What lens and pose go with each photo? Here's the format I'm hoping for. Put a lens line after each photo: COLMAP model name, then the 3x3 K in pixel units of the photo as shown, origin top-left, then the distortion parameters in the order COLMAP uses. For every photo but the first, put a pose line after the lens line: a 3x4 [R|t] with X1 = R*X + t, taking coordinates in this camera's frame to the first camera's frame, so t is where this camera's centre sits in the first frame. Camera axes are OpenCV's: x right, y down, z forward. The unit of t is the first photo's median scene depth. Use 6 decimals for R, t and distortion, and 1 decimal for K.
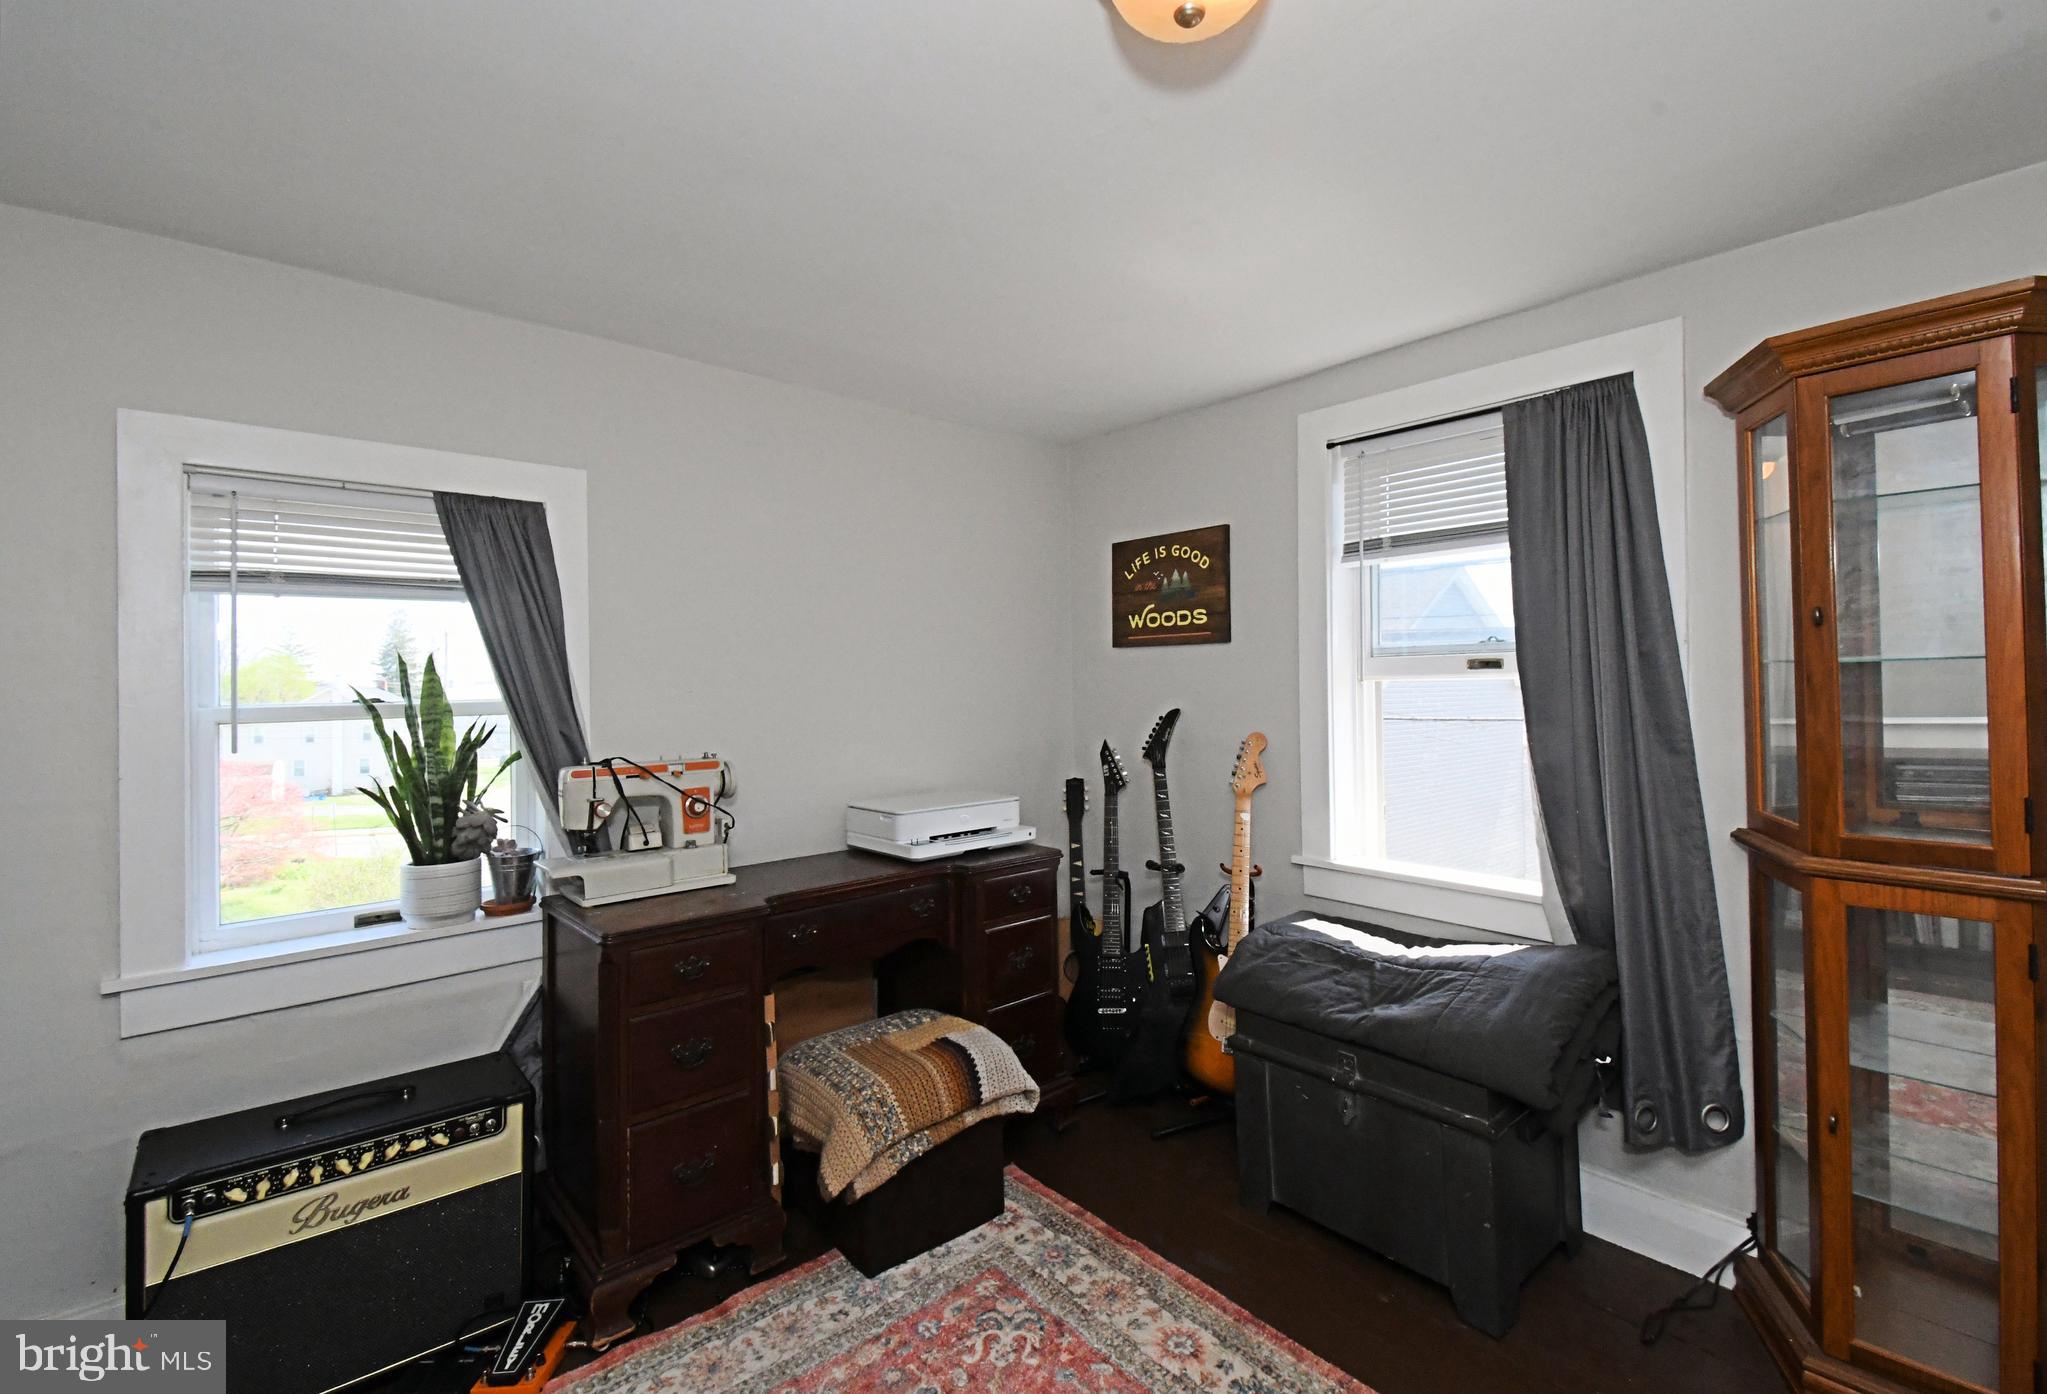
lens RADIAL K [[898.3, 0, 1023.5], [0, 898.3, 697.0], [0, 0, 1]] dist [0.001474, 0.000031]
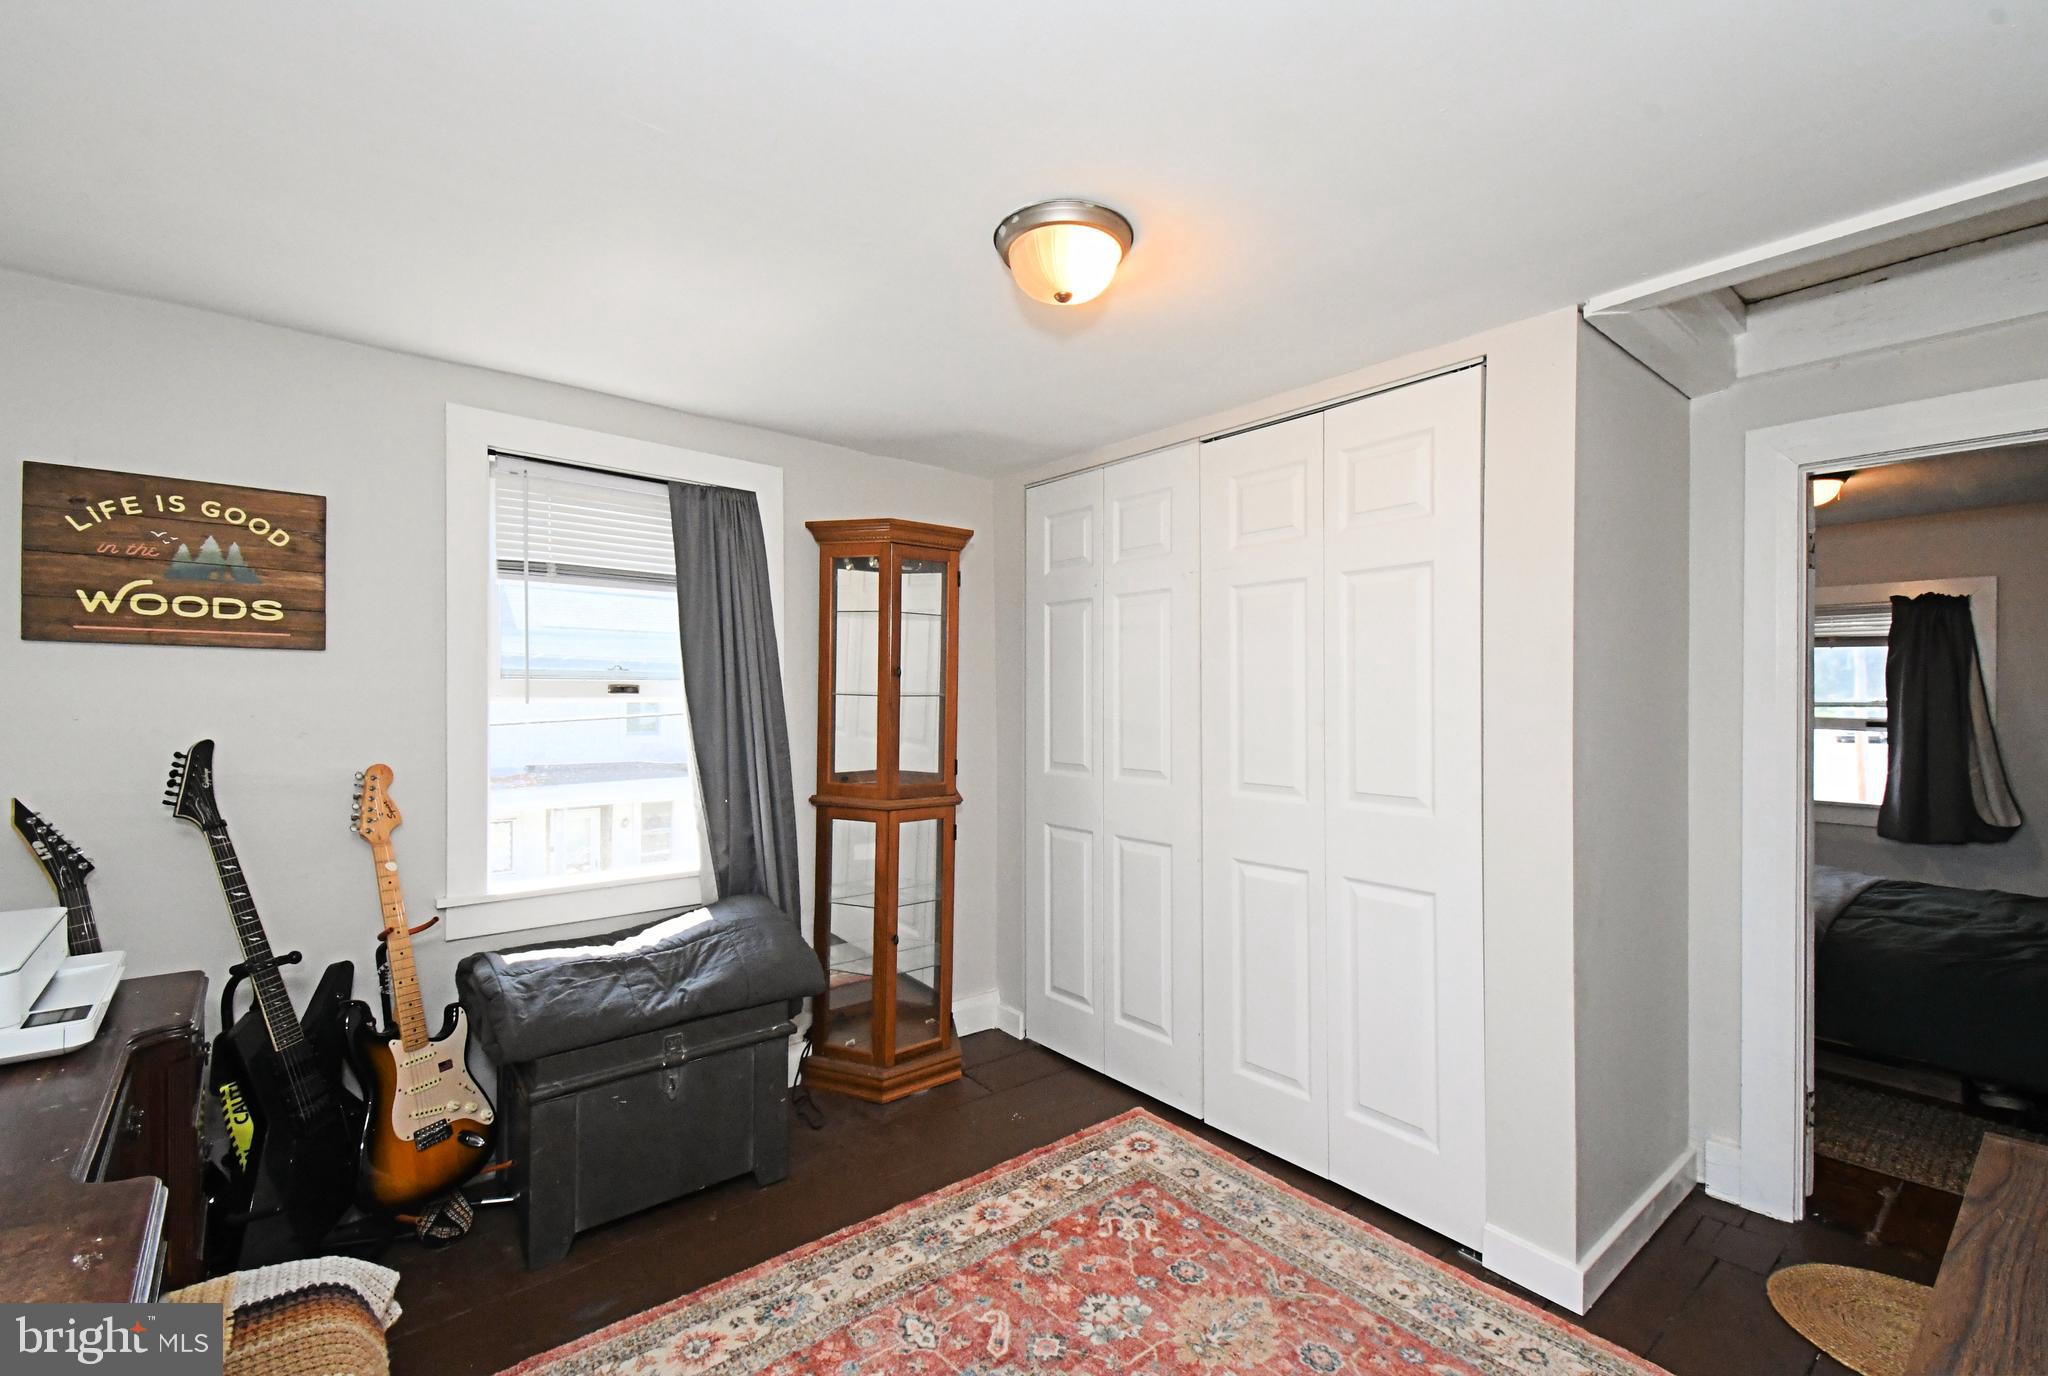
lens RADIAL K [[911.8, 0, 1025.4], [0, 911.8, 717.4], [0, 0, 1]] dist [-0.000846, -0.000455]
pose [[-0.009196, -0.012219, 0.999883, -0.644804], [0.006139, 0.999906, 0.012276, -0.010475], [-0.999939, 0.006251, -0.009120, 0.467772]]
